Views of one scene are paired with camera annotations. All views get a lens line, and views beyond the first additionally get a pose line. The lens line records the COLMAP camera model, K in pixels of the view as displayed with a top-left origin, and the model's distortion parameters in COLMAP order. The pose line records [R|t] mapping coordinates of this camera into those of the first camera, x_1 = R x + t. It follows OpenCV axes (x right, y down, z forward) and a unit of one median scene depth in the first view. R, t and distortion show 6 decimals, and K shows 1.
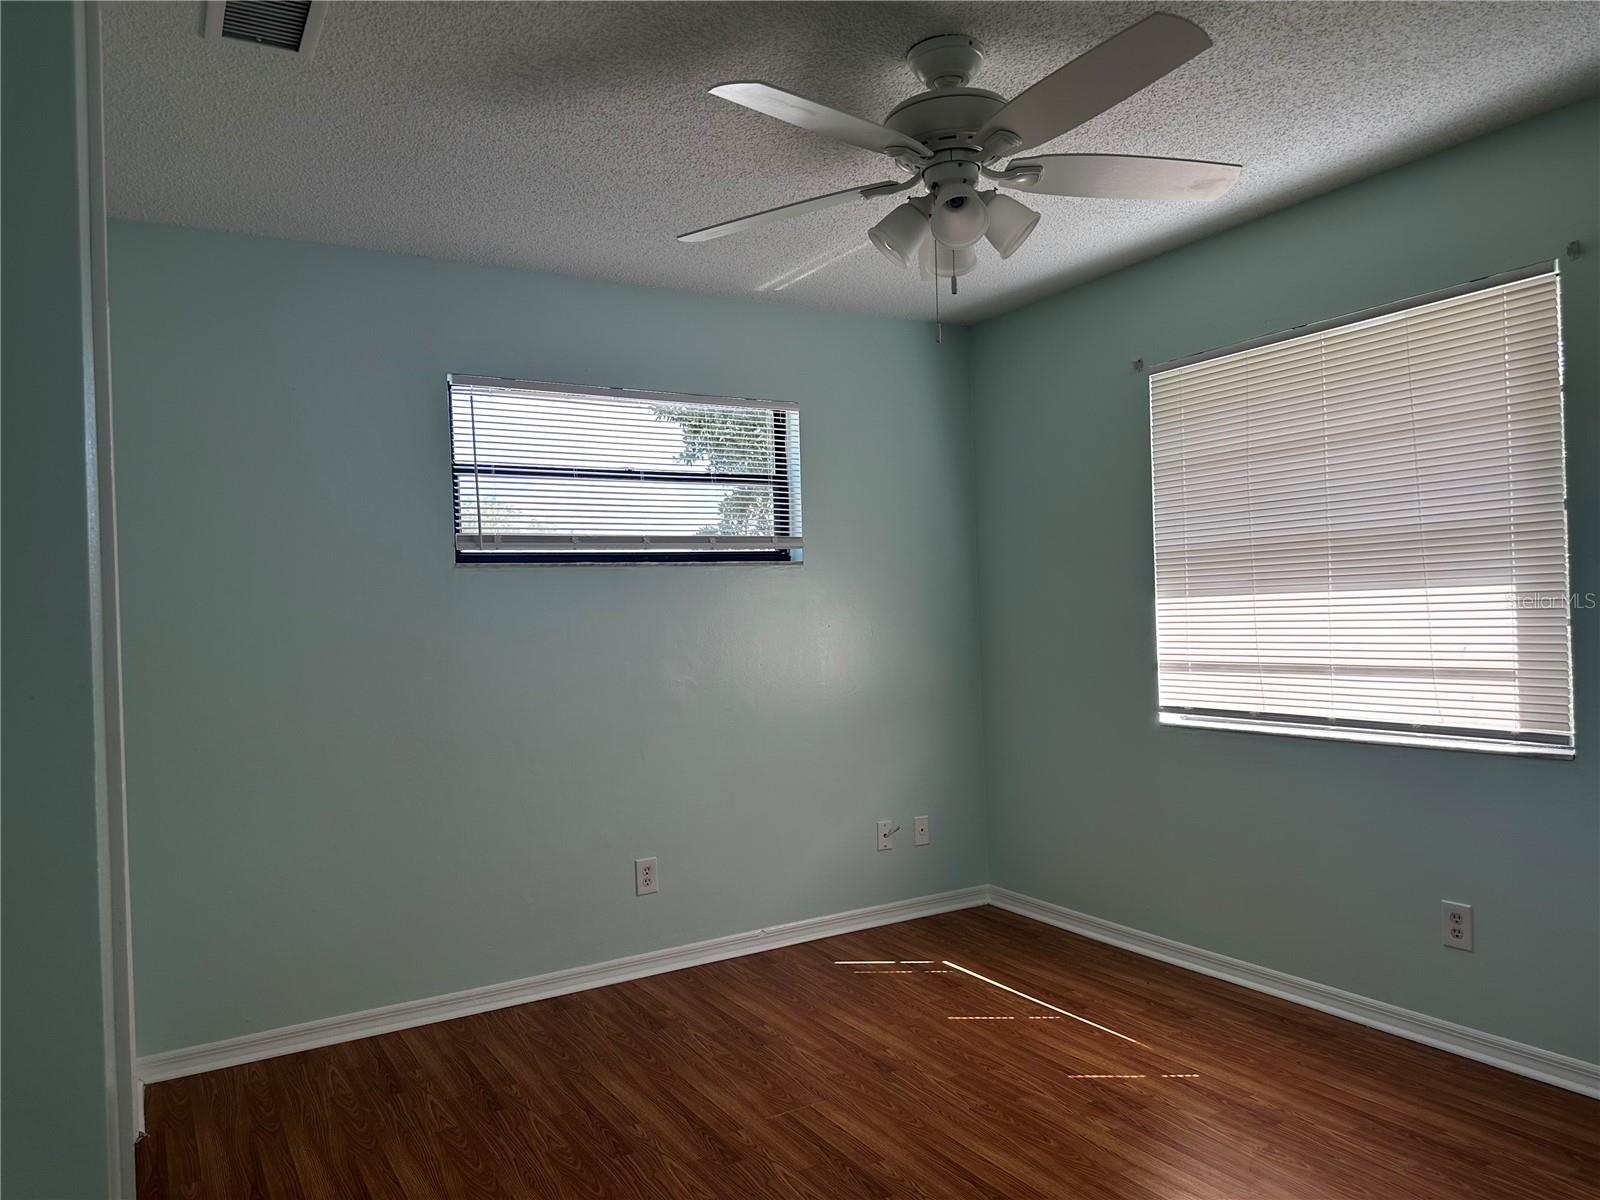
lens RADIAL K [[1129.7, 0, 792.4], [0, 1129.7, 608.8], [0, 0, 1]] dist [0.189760, -0.312372]
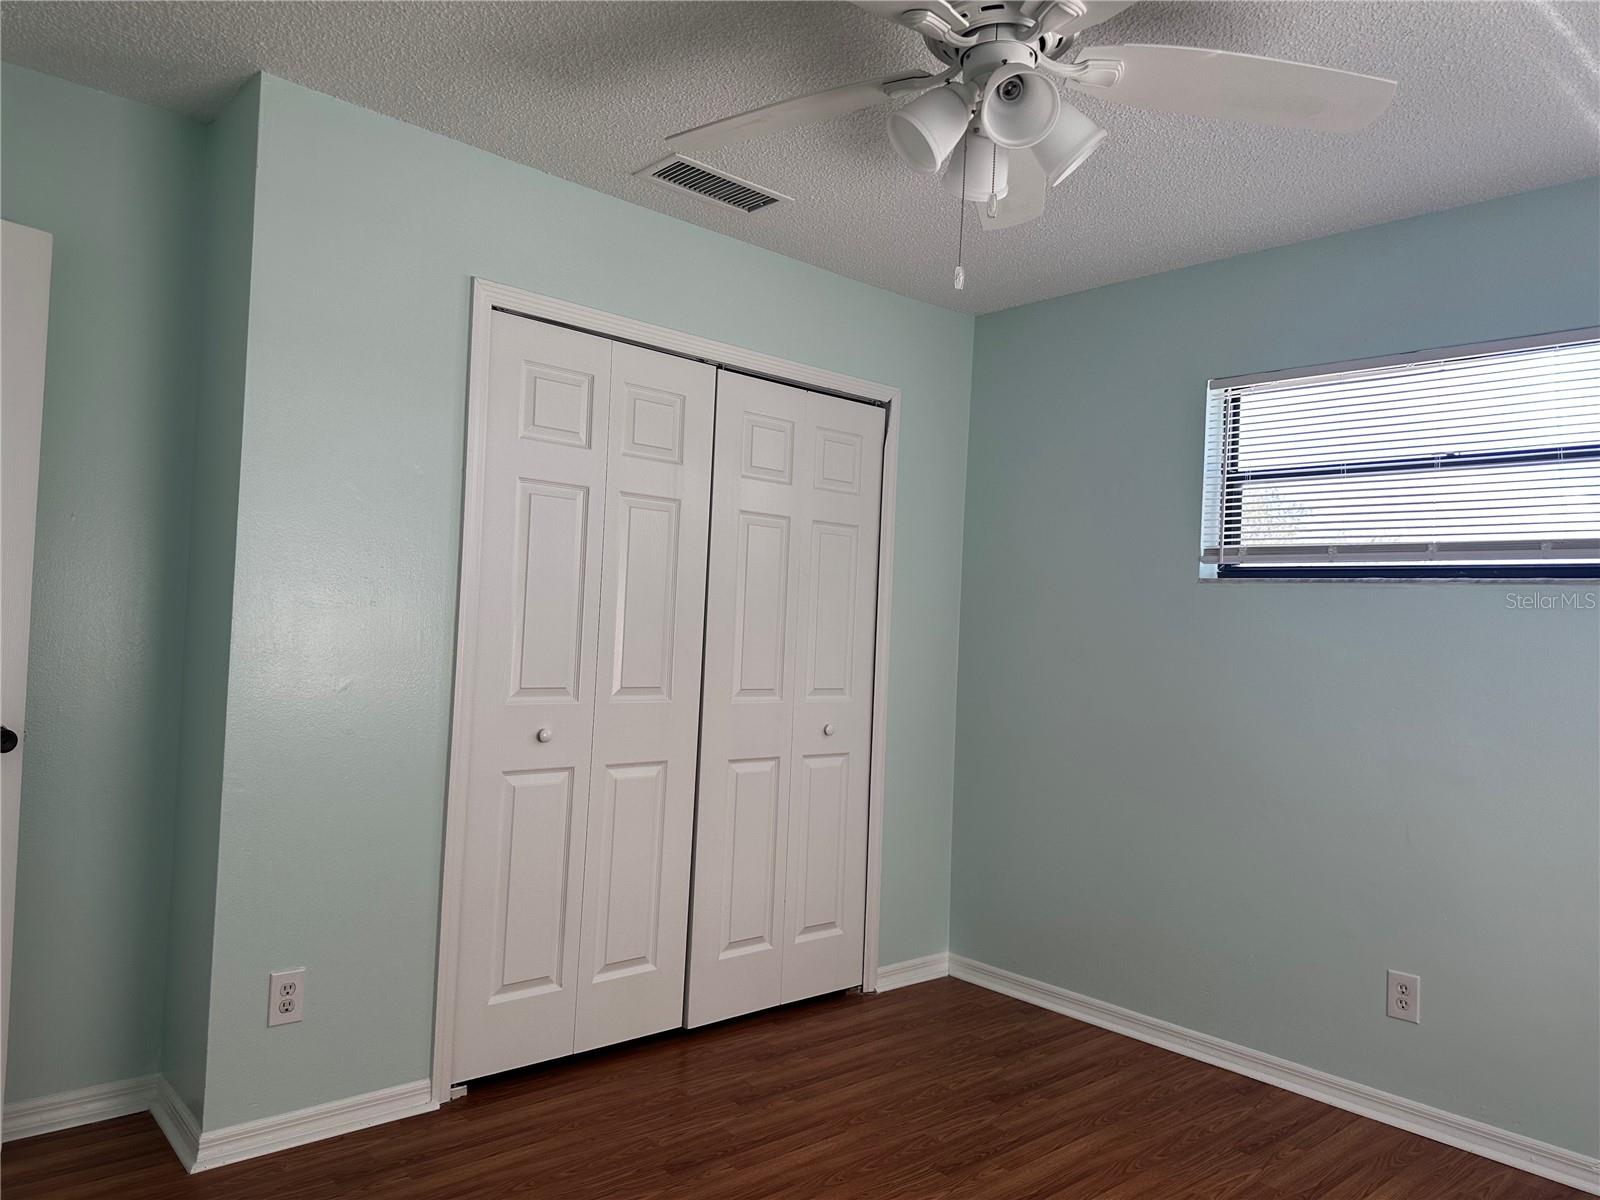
lens RADIAL K [[1163.6, 0, 800.0], [0, 1163.6, 600.0], [0, 0, 1]] dist [0.117298, -0.107837]
pose [[0.204001, 0.028746, -0.978549, 0.587636], [-0.041837, 0.998912, 0.020622, -0.027467], [0.978076, 0.036733, 0.204982, 0.468303]]
